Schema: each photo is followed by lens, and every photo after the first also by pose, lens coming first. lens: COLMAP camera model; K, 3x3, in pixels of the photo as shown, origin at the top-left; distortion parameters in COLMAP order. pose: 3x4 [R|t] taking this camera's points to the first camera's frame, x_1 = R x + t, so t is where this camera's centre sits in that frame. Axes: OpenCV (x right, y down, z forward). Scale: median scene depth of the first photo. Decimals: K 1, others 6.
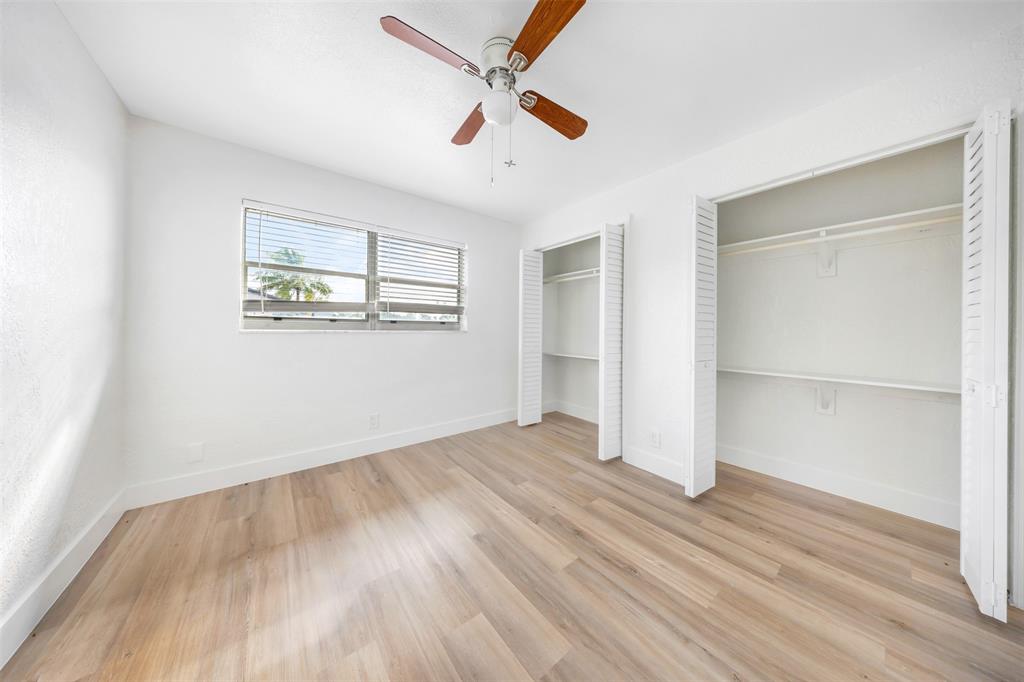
lens RADIAL K [[323.9, 0, 513.8], [0, 323.9, 345.5], [0, 0, 1]] dist [0.008994, 0.000032]
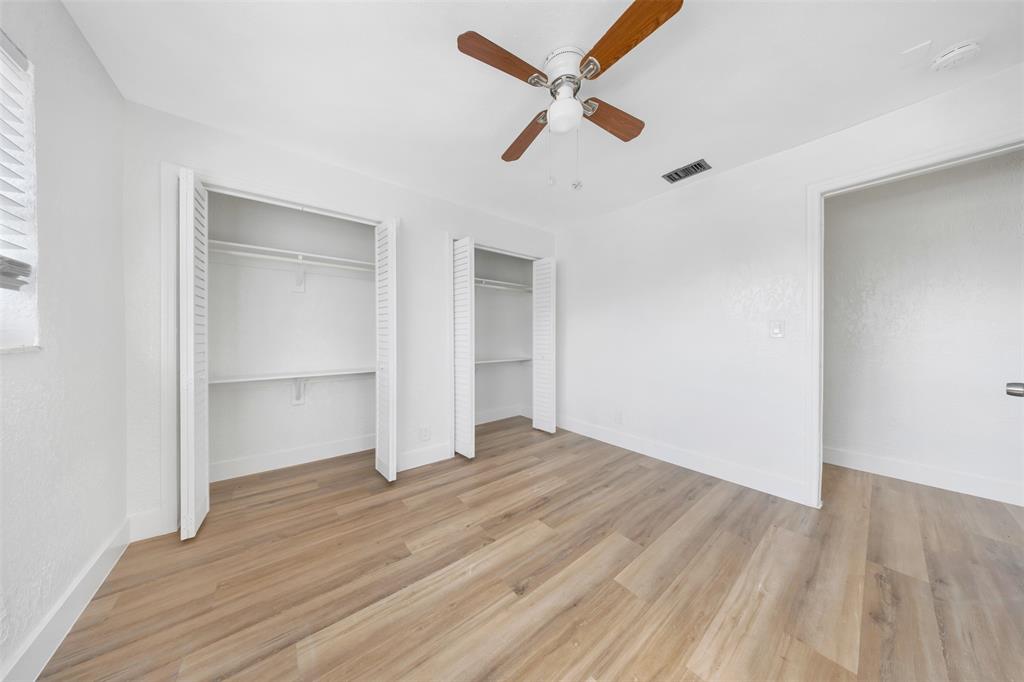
lens RADIAL K [[298.8, 0, 514.3], [0, 298.8, 334.7], [0, 0, 1]] dist [0.000072, -0.000250]
pose [[-0.030623, -0.005253, 0.999517, -0.777037], [0.054633, 0.998482, 0.006922, -0.056321], [-0.998037, 0.054819, -0.030290, 0.901044]]
